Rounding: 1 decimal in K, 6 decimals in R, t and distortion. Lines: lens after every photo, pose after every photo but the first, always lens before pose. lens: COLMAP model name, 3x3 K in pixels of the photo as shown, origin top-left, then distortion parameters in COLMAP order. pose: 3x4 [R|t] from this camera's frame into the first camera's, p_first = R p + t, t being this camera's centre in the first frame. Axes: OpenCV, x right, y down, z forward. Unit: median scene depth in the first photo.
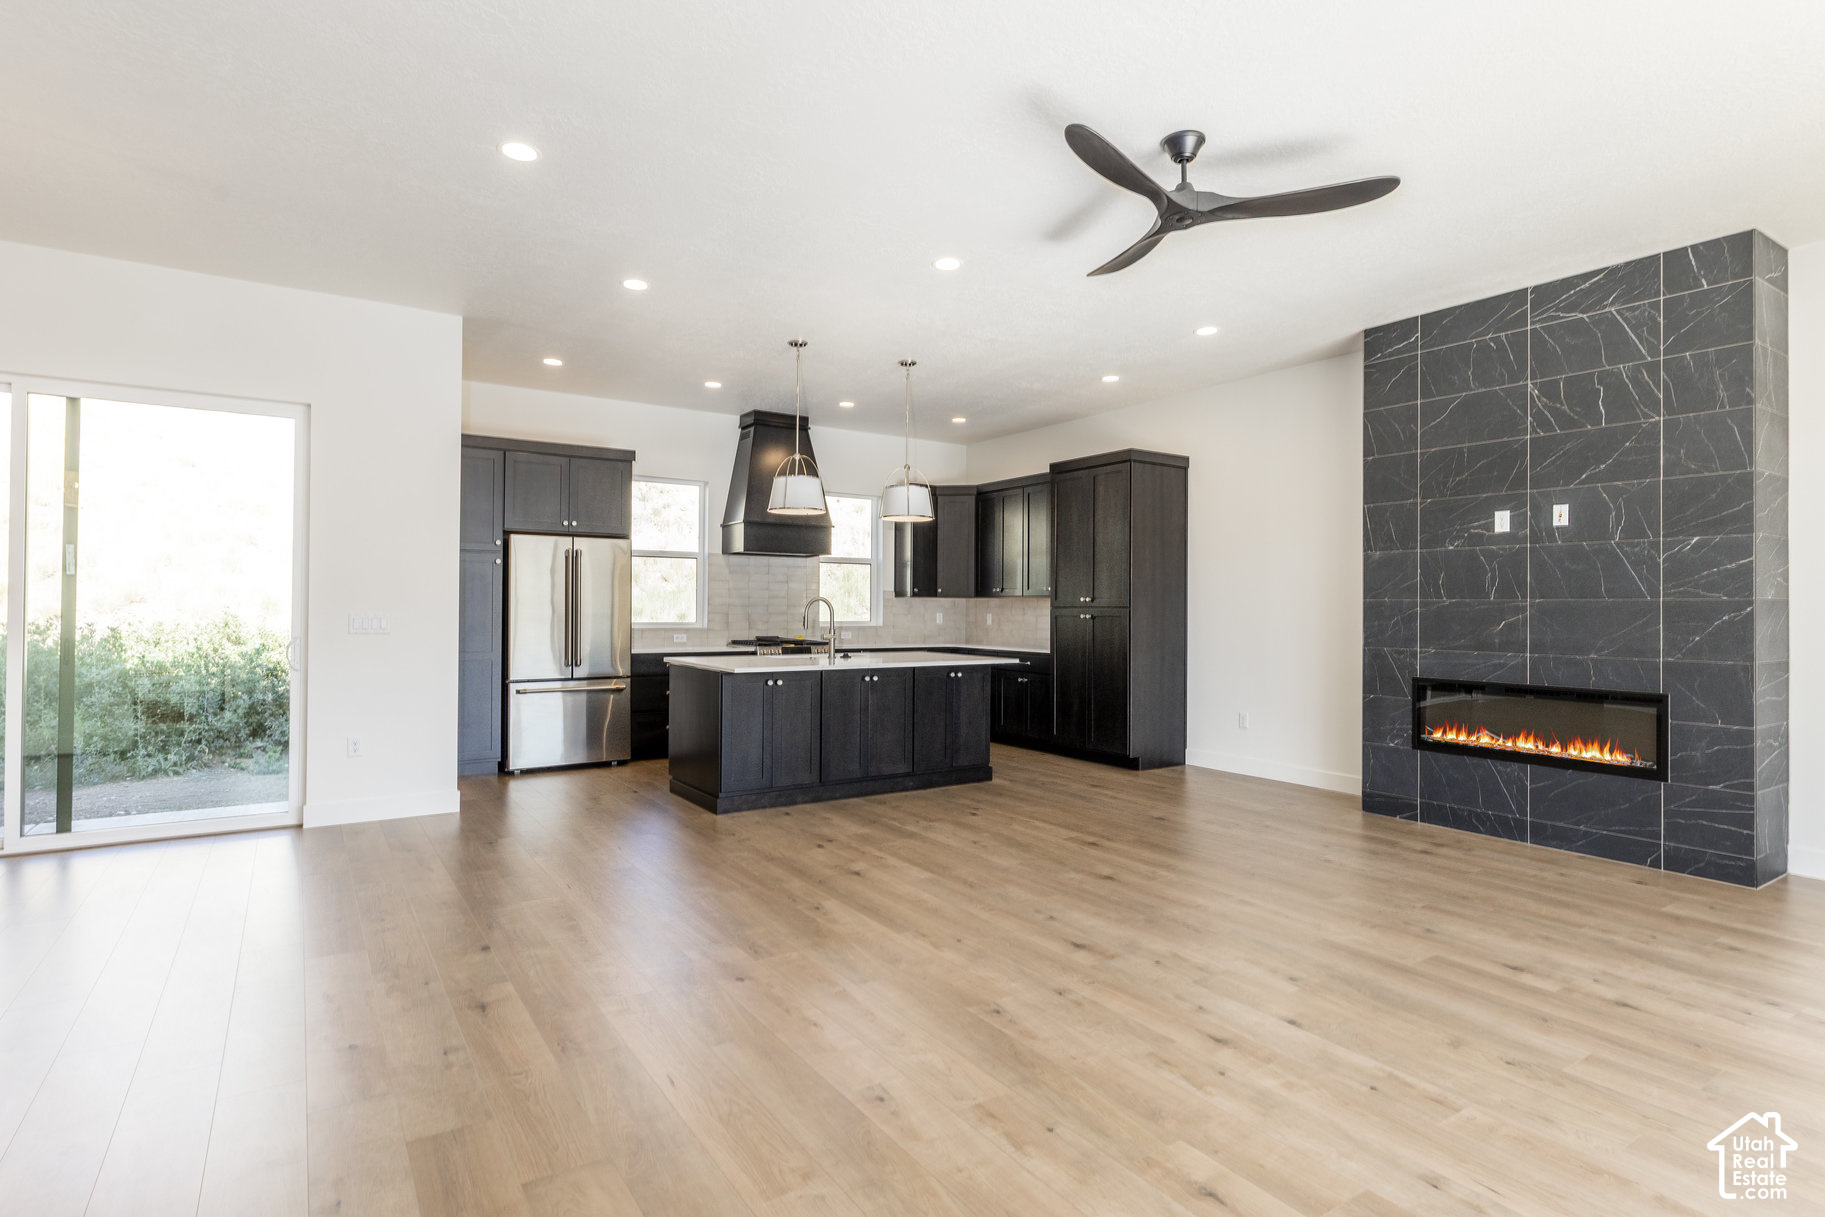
lens RADIAL K [[939.1, 0, 921.8], [0, 939.1, 595.7], [0, 0, 1]] dist [-0.006152, 0.000404]
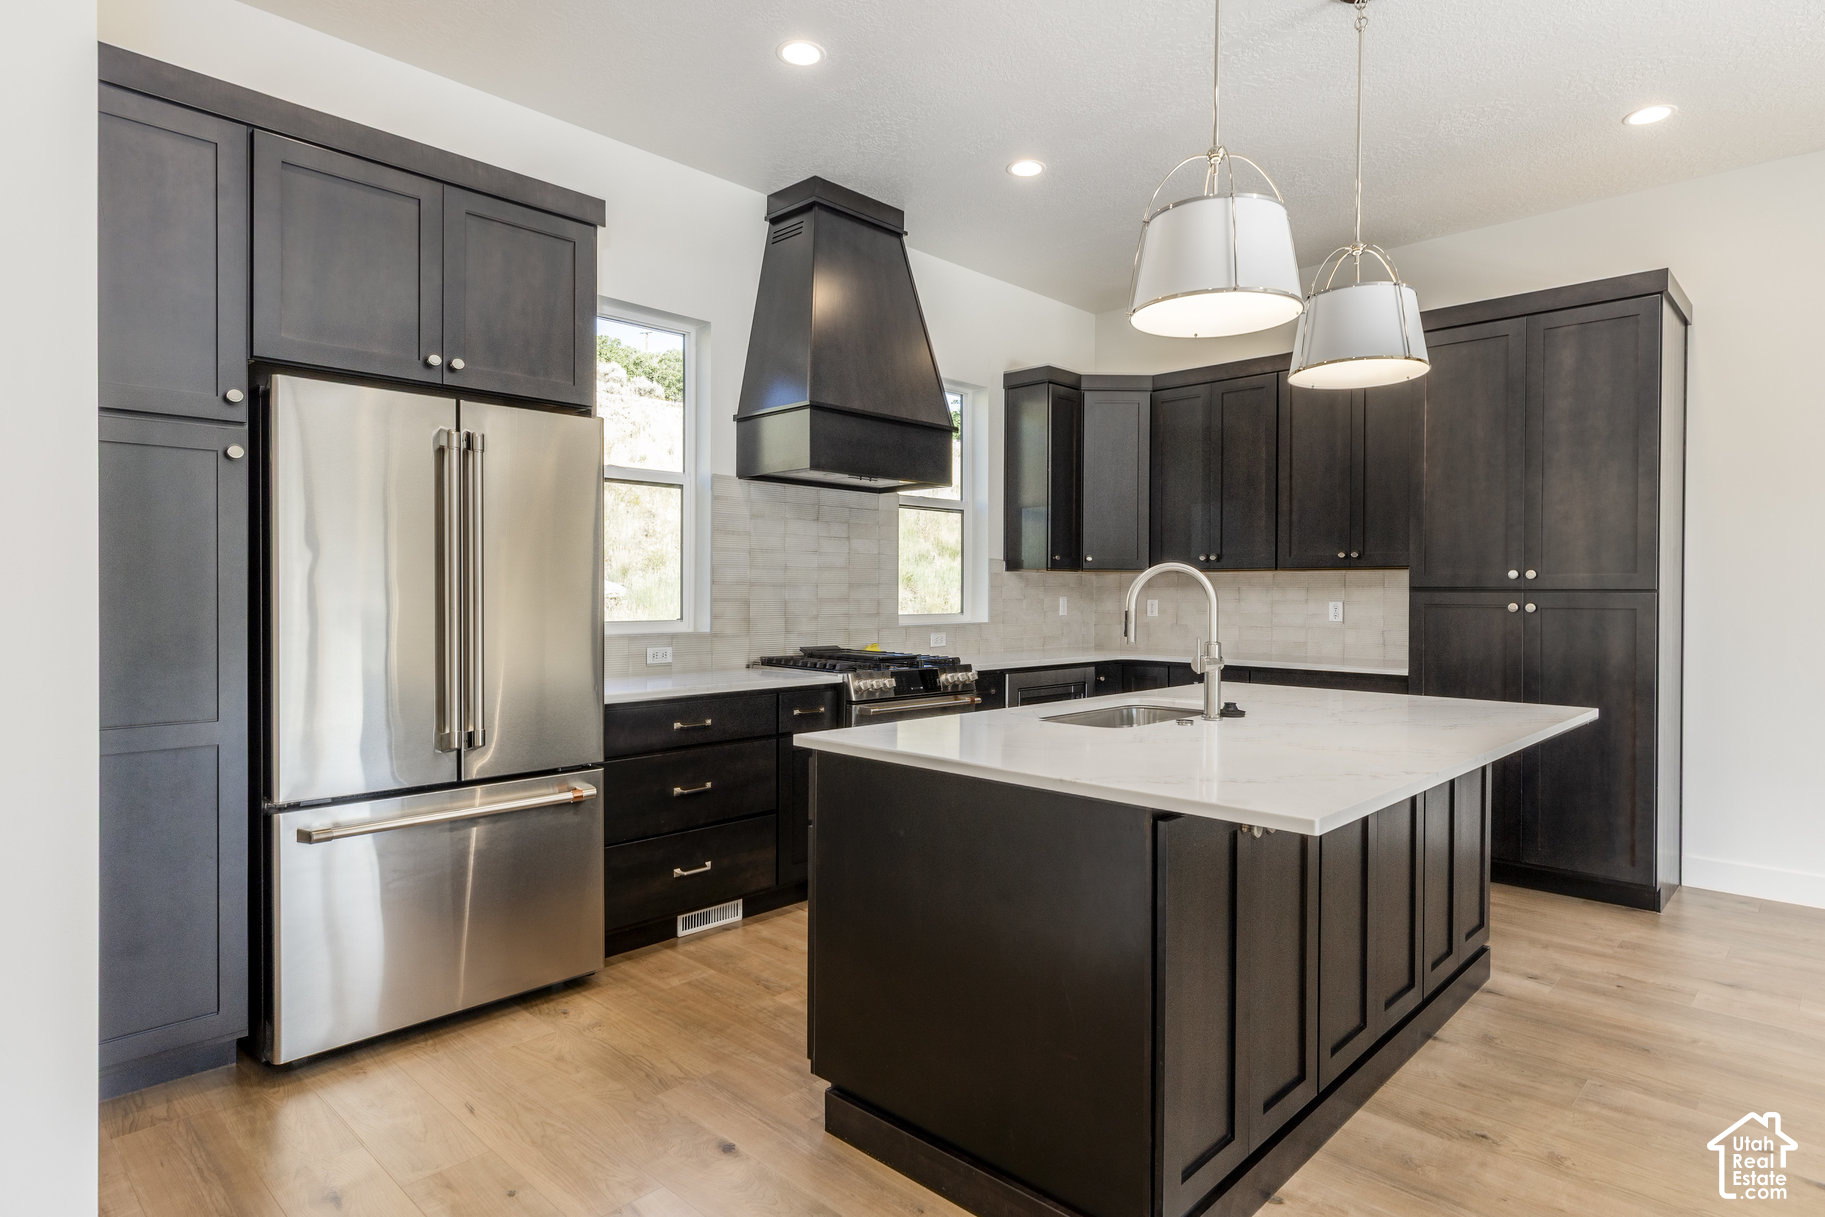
lens RADIAL K [[987.8, 0, 909.4], [0, 987.8, 598.1], [0, 0, 1]] dist [0.001416, 0.001060]
pose [[0.976883, -0.002211, 0.213761, -0.281368], [-0.002844, 0.999724, 0.023335, 0.006159], [-0.213753, -0.023404, 0.976607, 0.580939]]
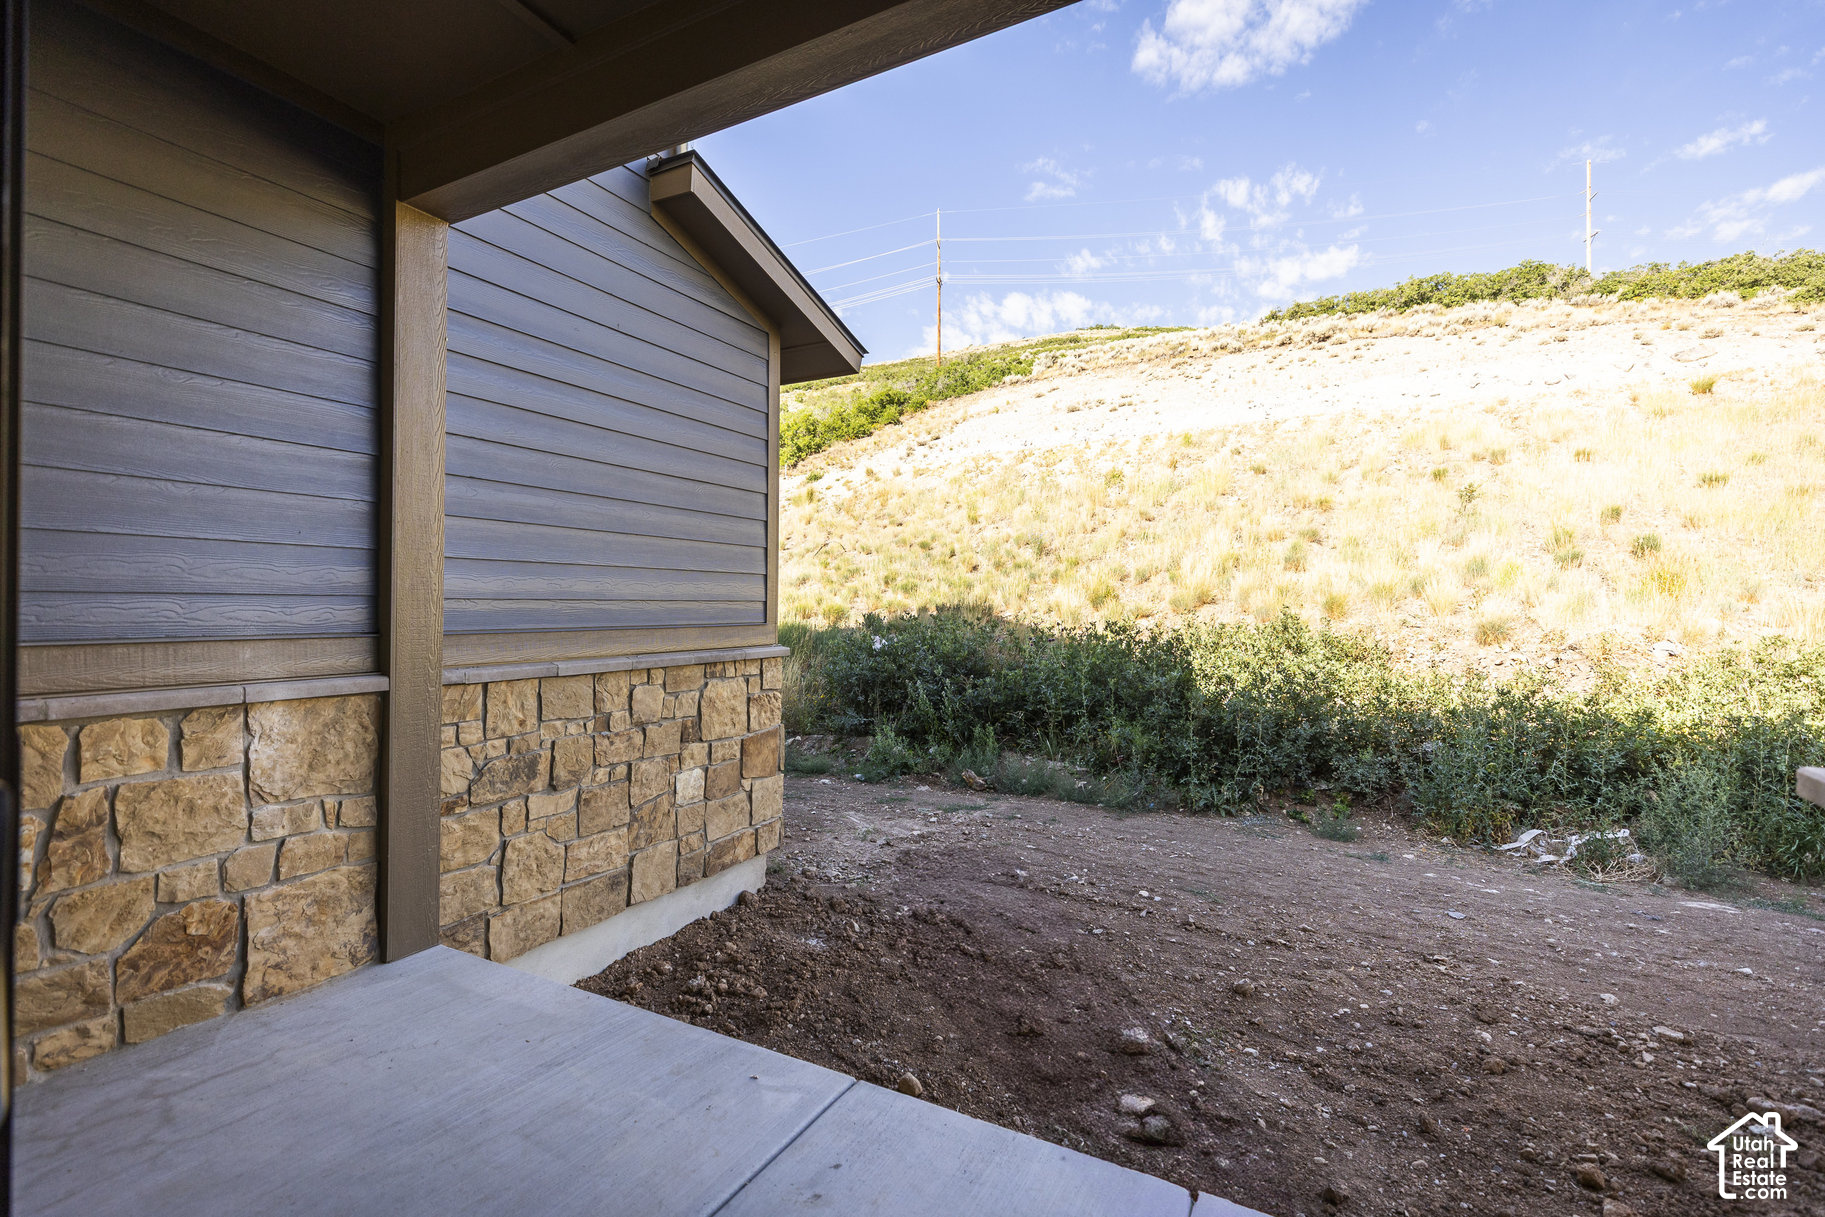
lens RADIAL K [[815.1, 0, 916.1], [0, 815.1, 604.3], [0, 0, 1]] dist [-0.000116, -0.000040]
pose [[0.472916, -0.005399, -0.881091, -0.513921], [0.006417, 0.999976, -0.002684, 0.018722], [0.881084, -0.004385, 0.472939, 0.725399]]
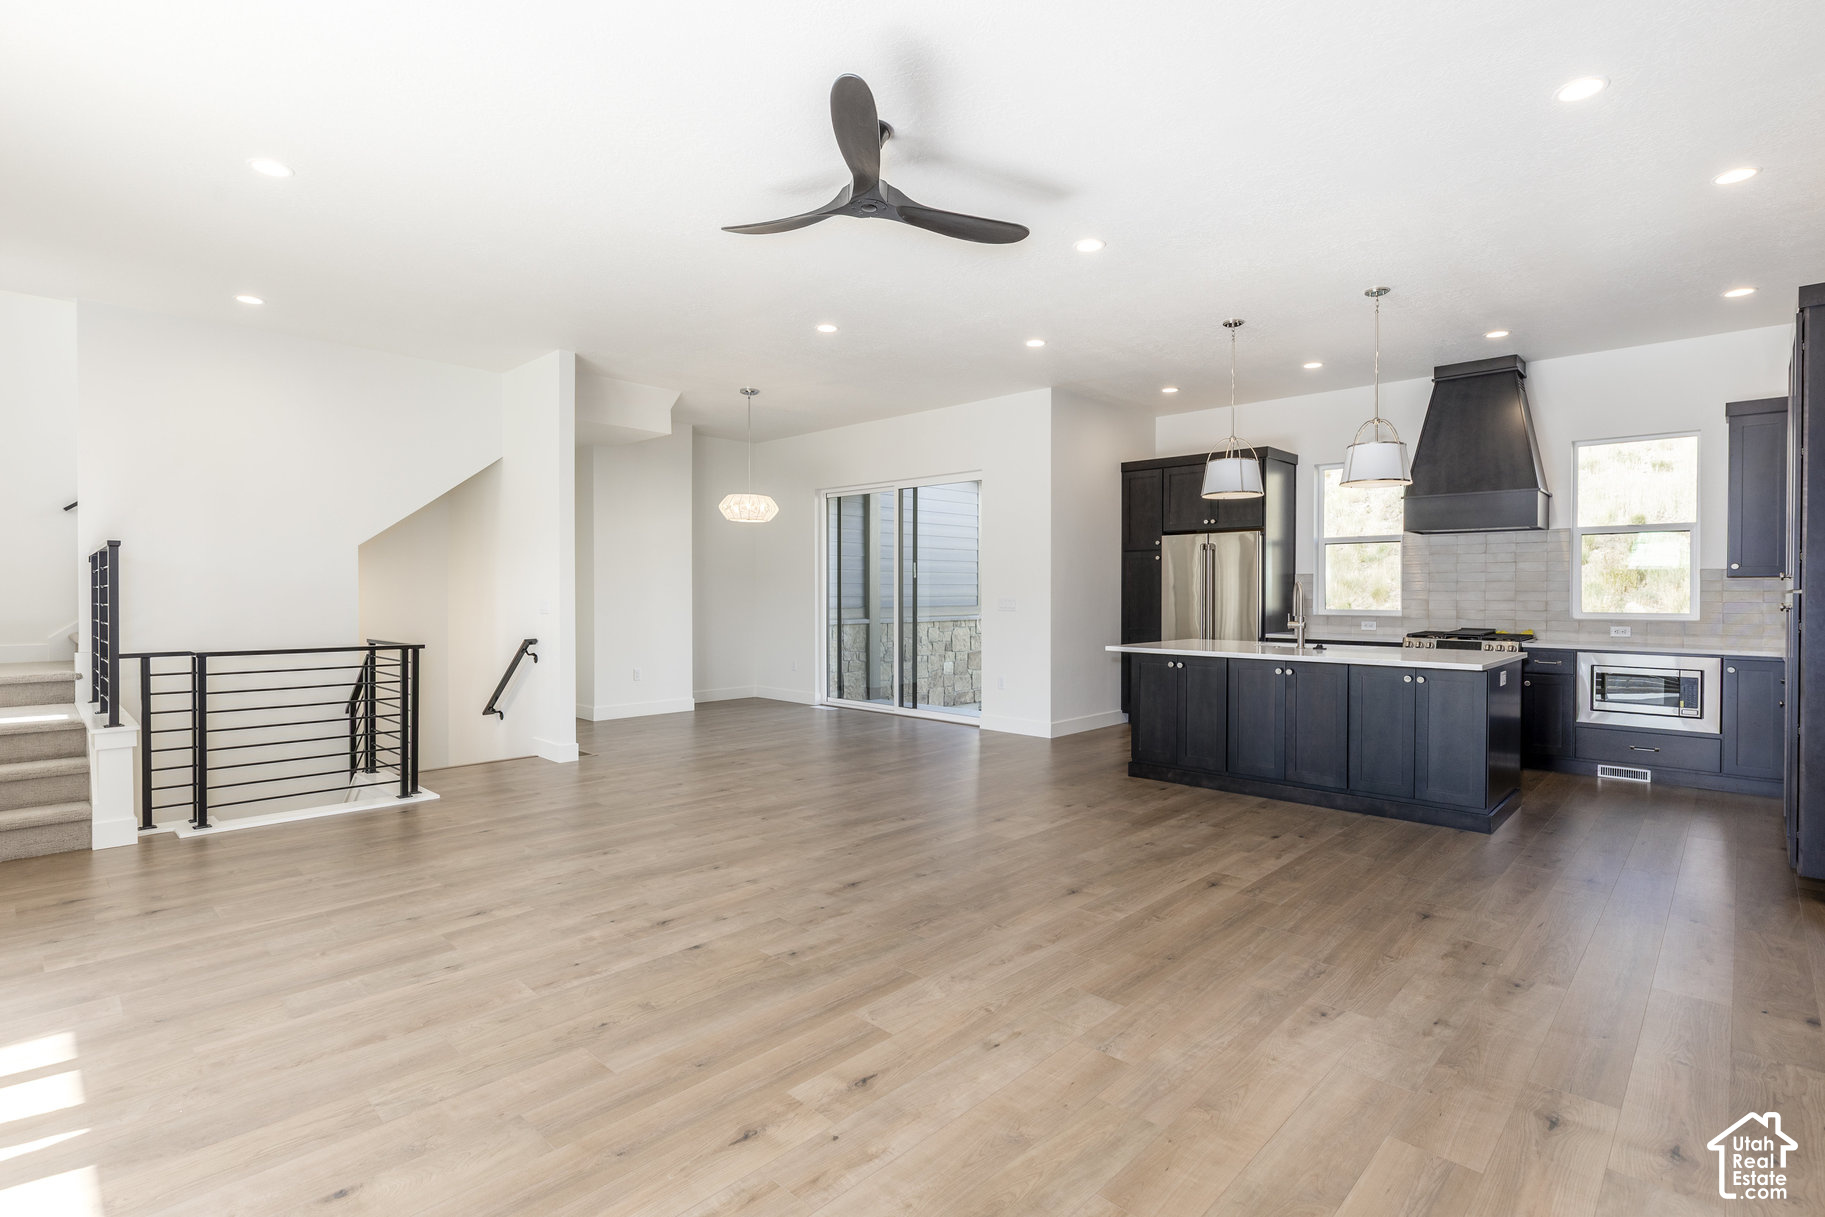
lens RADIAL K [[876.1, 0, 917.3], [0, 876.1, 608.1], [0, 0, 1]] dist [-0.001772, -0.000125]
pose [[0.215598, 0.012652, -0.976400, 0.604727], [0.013068, 0.999789, 0.015841, 0.007837], [0.976395, -0.016175, 0.215387, 0.415693]]
